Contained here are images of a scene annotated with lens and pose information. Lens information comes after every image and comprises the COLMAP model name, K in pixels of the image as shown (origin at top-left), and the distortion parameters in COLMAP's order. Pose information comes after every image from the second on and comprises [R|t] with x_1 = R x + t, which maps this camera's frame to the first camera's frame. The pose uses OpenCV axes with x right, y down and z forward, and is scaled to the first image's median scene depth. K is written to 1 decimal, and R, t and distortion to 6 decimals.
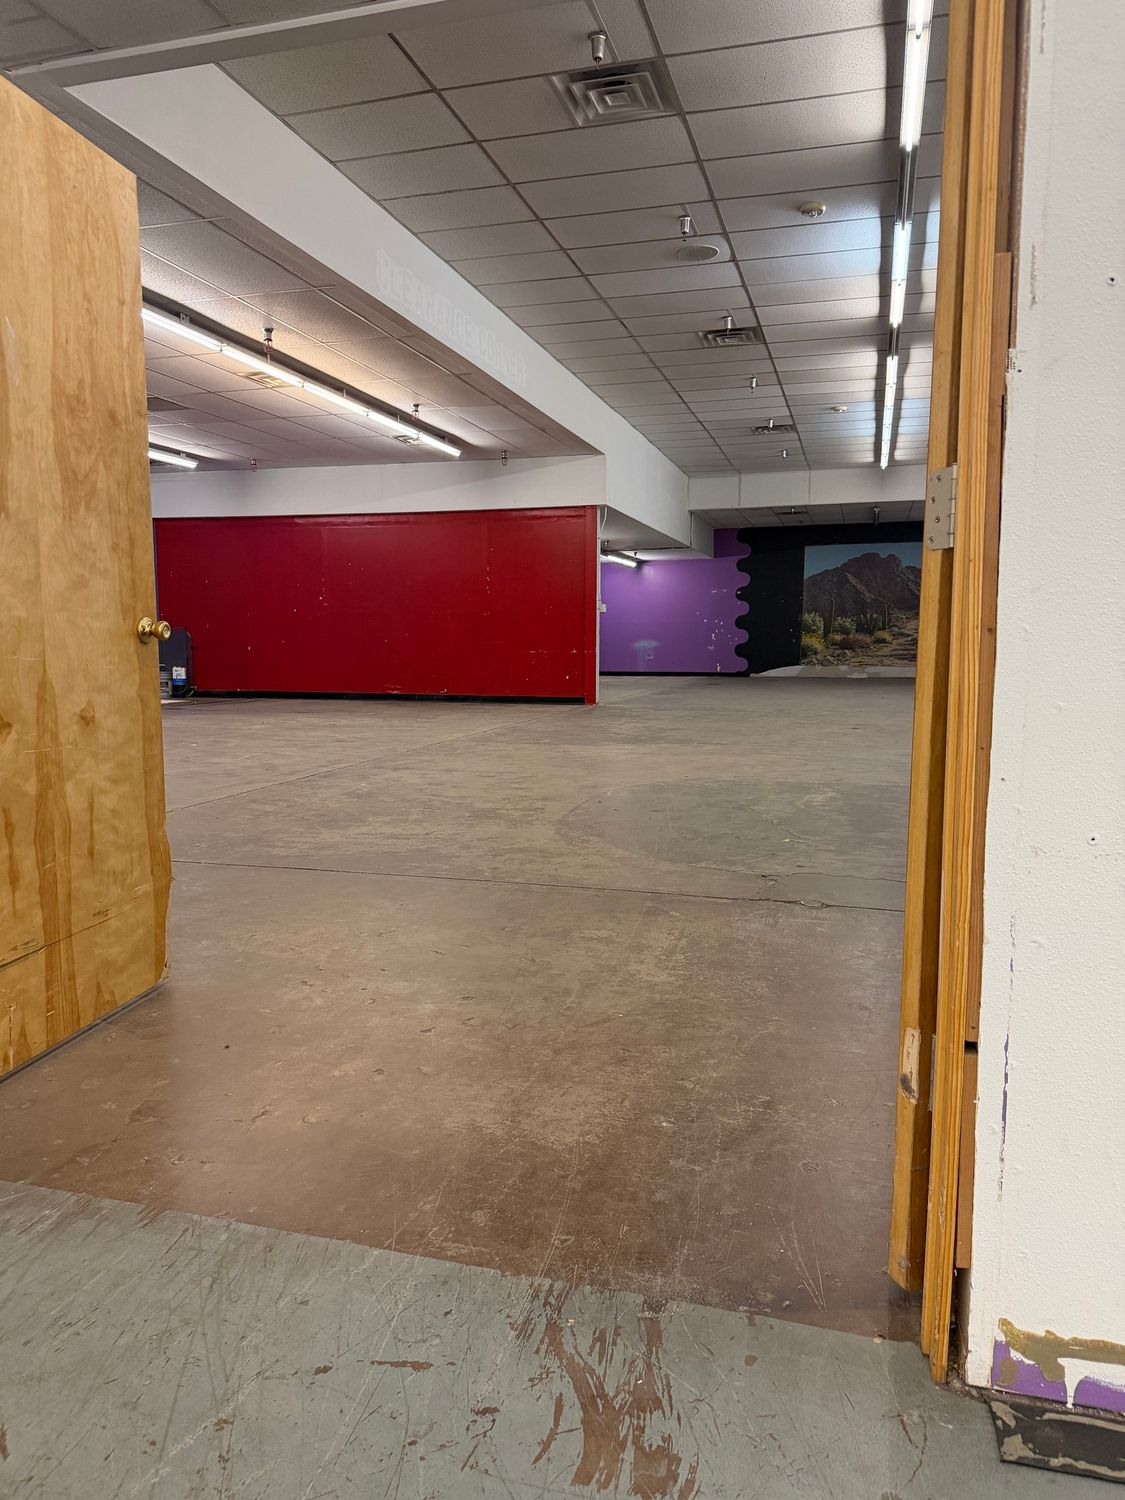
lens RADIAL K [[1057.5, 0, 562.5], [0, 1057.5, 750.0], [0, 0, 1]] dist [0.035390, -0.008562]
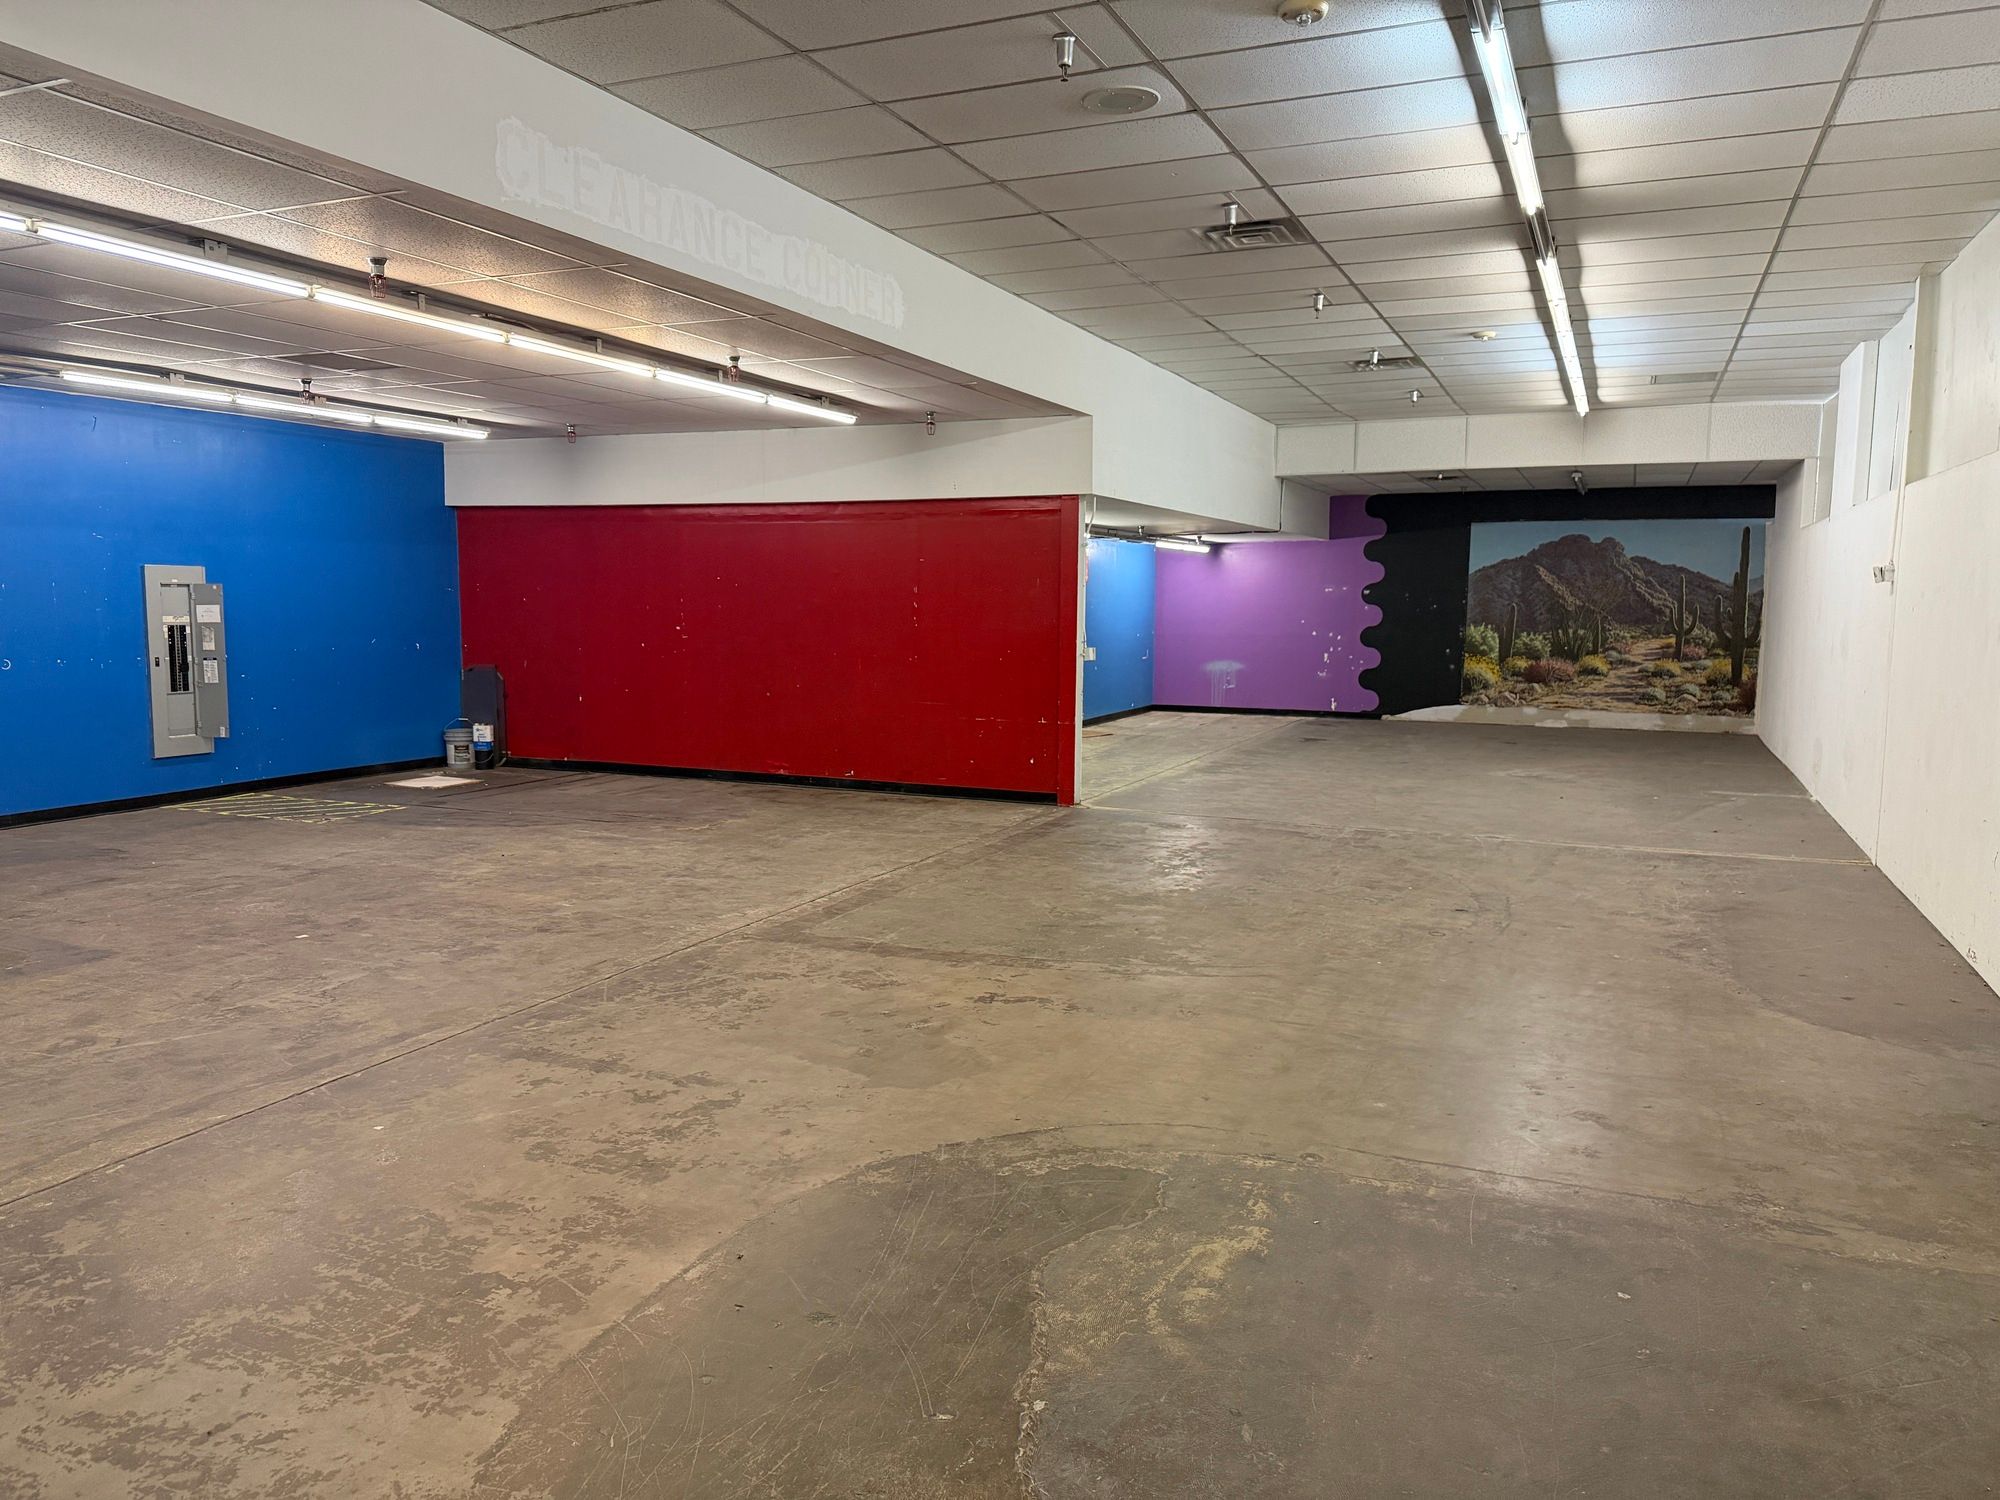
lens RADIAL K [[1413.5, 0, 977.7], [0, 1413.5, 741.1], [0, 0, 1]] dist [0.055778, -0.094170]
pose [[0.989558, 0.021798, -0.142475, 0.086675], [-0.022916, 0.999718, -0.006207, -0.071069], [0.142300, 0.009407, 0.989779, 0.146145]]
